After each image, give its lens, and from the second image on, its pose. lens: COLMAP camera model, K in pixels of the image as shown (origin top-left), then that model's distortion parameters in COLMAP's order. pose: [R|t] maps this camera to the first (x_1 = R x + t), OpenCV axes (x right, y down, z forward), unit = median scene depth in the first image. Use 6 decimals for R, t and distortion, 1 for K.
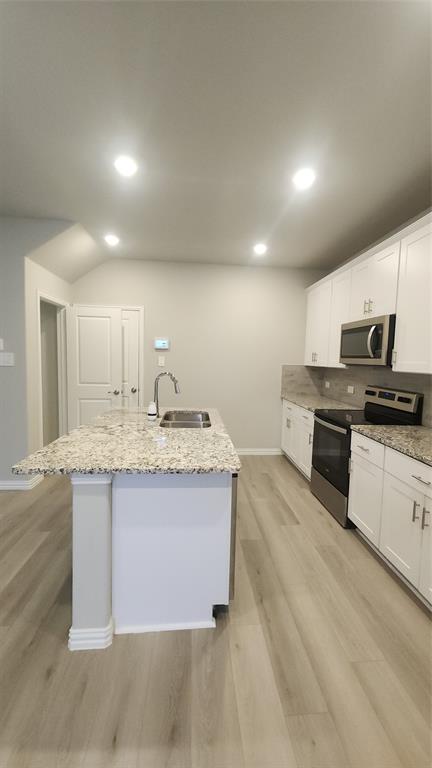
lens RADIAL K [[311.7, 0, 217.5], [0, 311.7, 382.7], [0, 0, 1]] dist [0.008795, -0.000395]
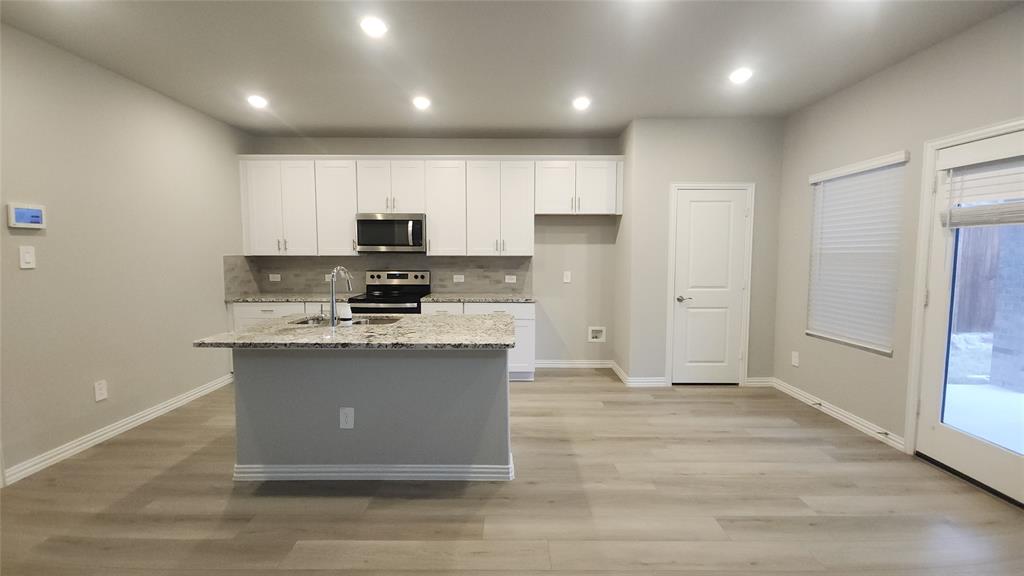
lens RADIAL K [[415.6, 0, 509.9], [0, 415.6, 284.5], [0, 0, 1]] dist [0.008795, -0.000395]
pose [[0.083903, -0.103665, 0.991067, -0.711146], [0.078766, 0.992152, 0.097110, -0.033992], [-0.993356, 0.069915, 0.091410, 0.277252]]
